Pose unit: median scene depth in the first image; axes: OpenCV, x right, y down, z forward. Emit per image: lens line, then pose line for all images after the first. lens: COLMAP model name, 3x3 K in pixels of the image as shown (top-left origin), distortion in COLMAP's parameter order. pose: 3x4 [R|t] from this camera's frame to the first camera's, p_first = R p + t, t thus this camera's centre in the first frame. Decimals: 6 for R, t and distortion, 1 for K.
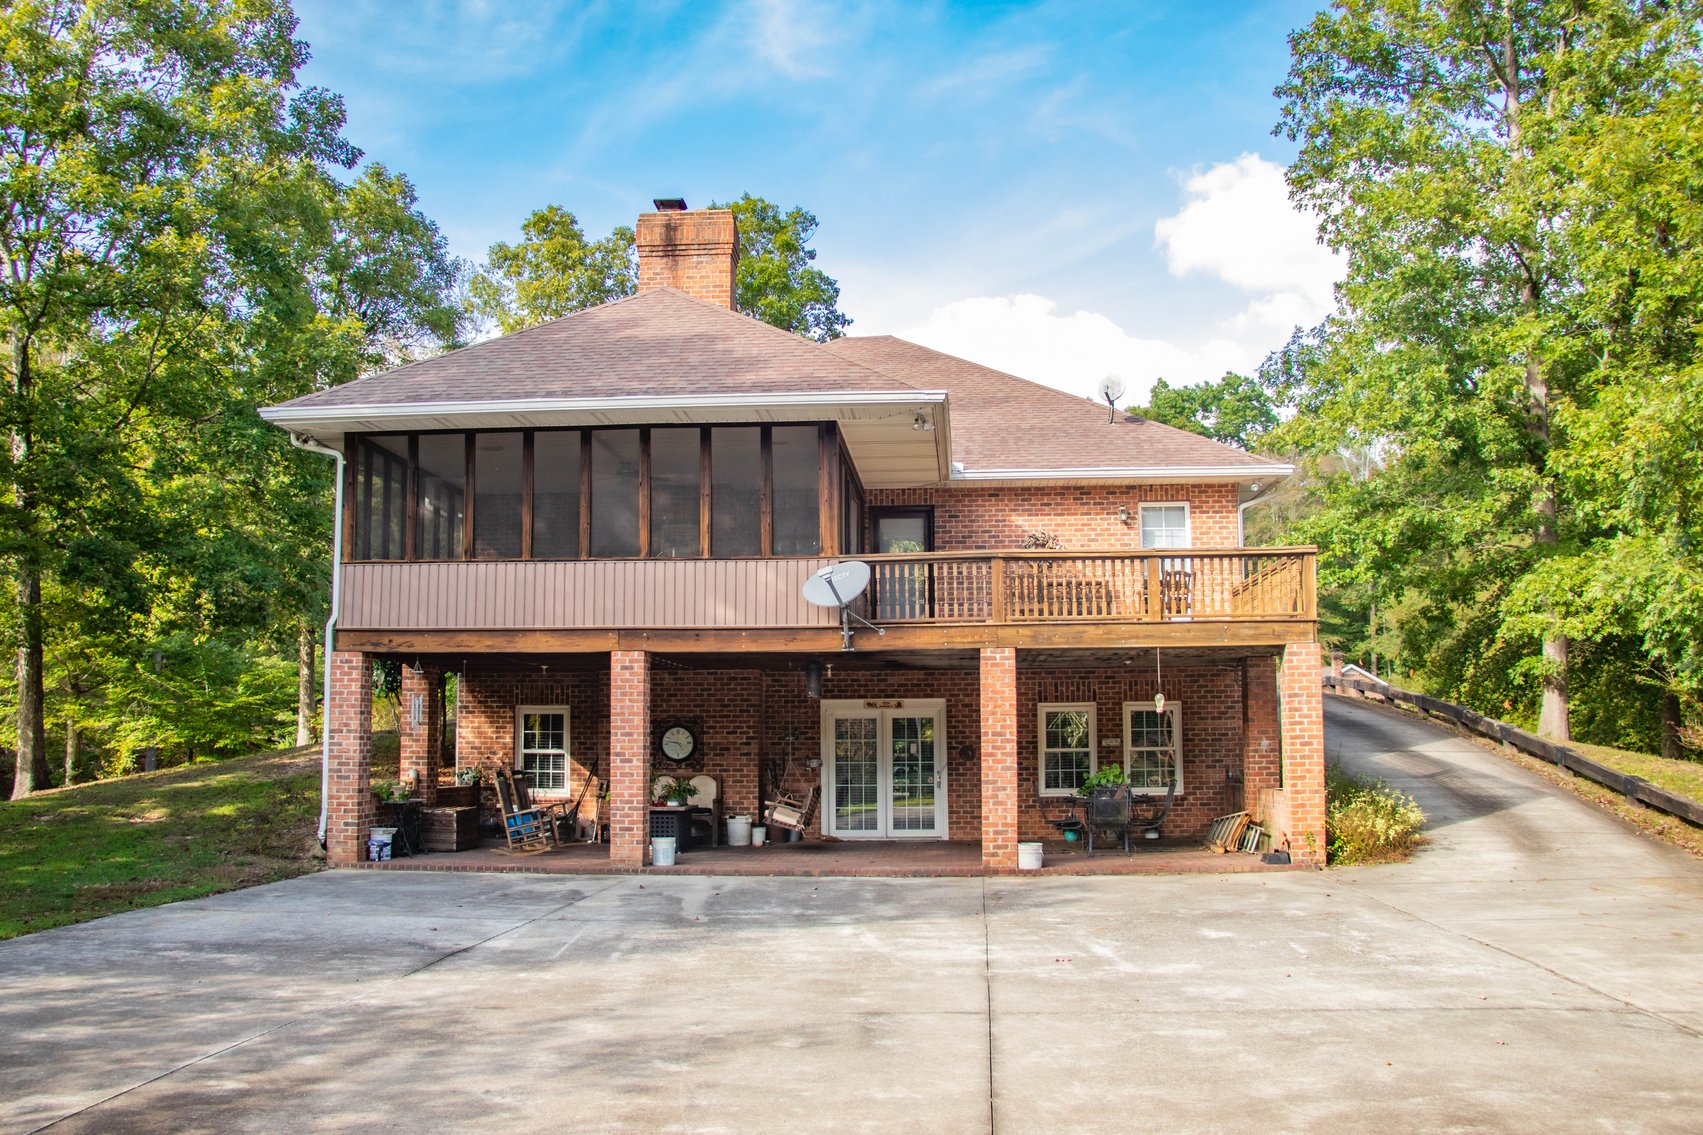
lens RADIAL K [[1403.9, 0, 851.5], [0, 1403.9, 567.5], [0, 0, 1]] dist [-0.152596, 0.008399]
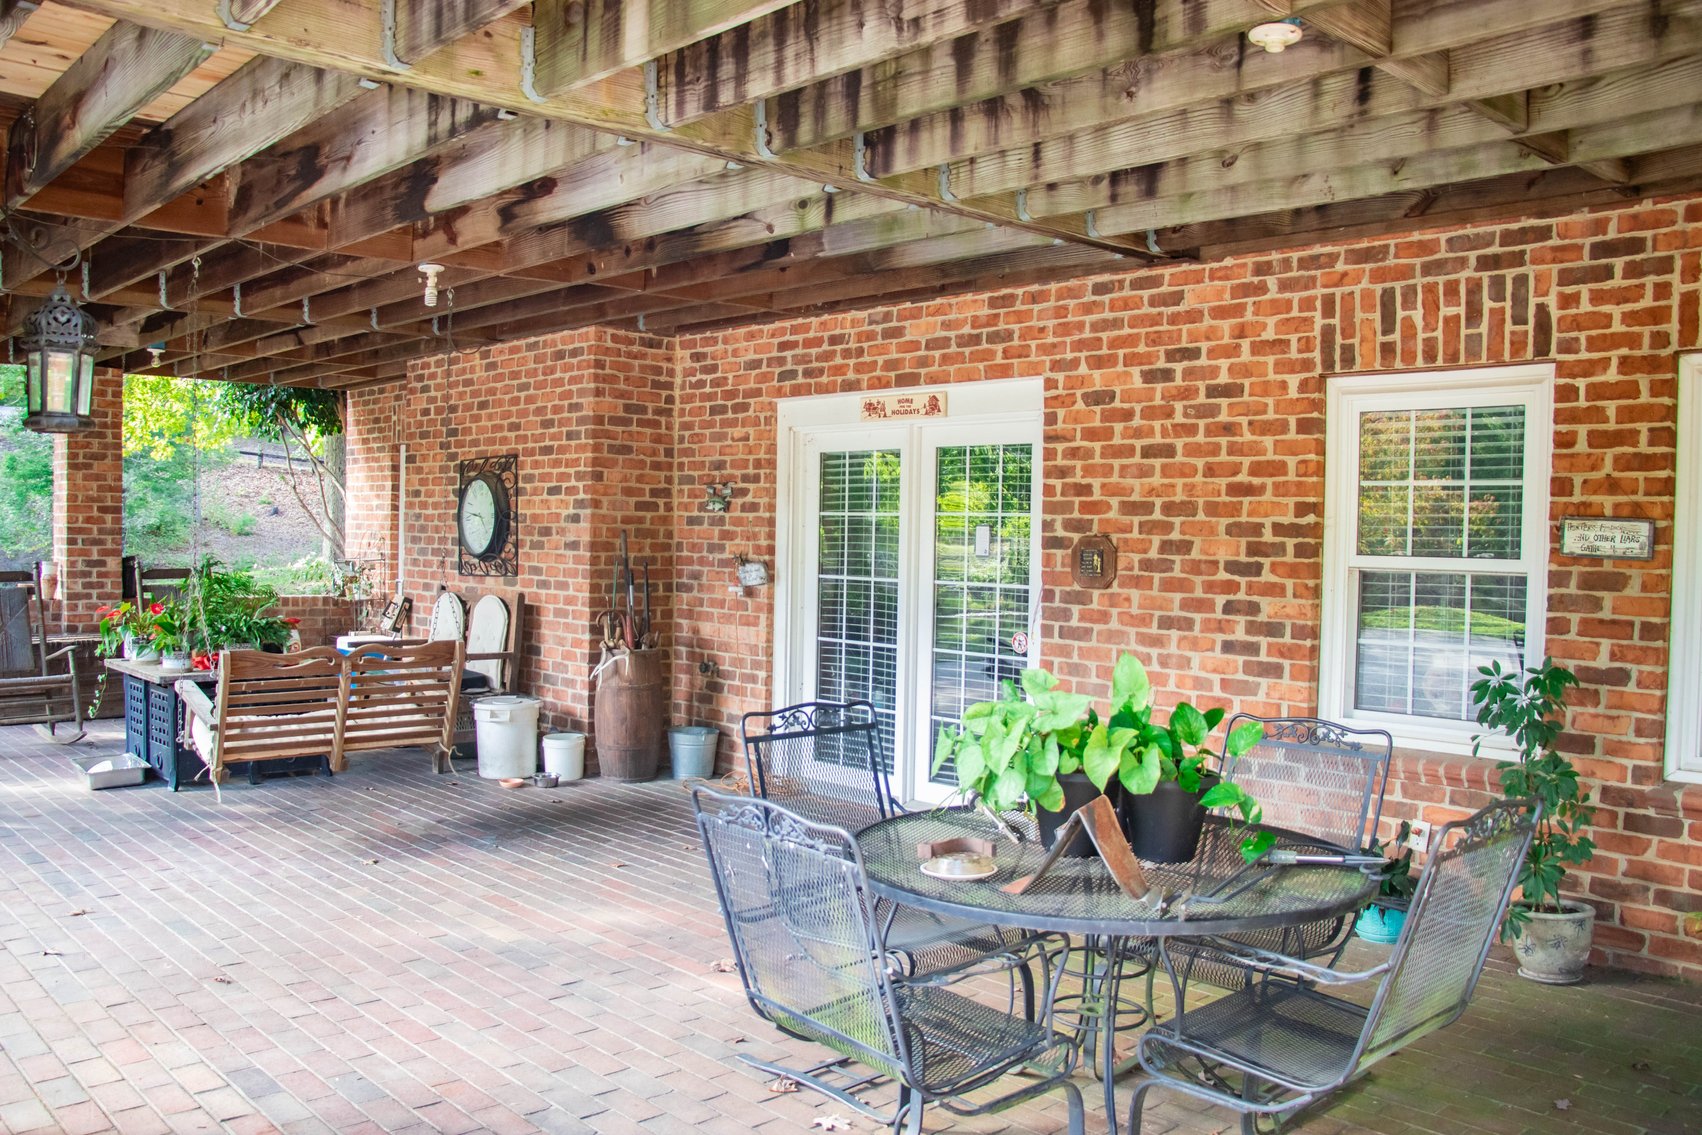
lens RADIAL K [[1403.1, 0, 851.0], [0, 1403.1, 567.5], [0, 0, 1]] dist [-0.152596, 0.008399]
pose [[0.742580, 0.036222, -0.668777, 0.287885], [0.063211, 0.990289, 0.123823, 0.114199], [0.666768, -0.134223, 0.733079, 0.907025]]
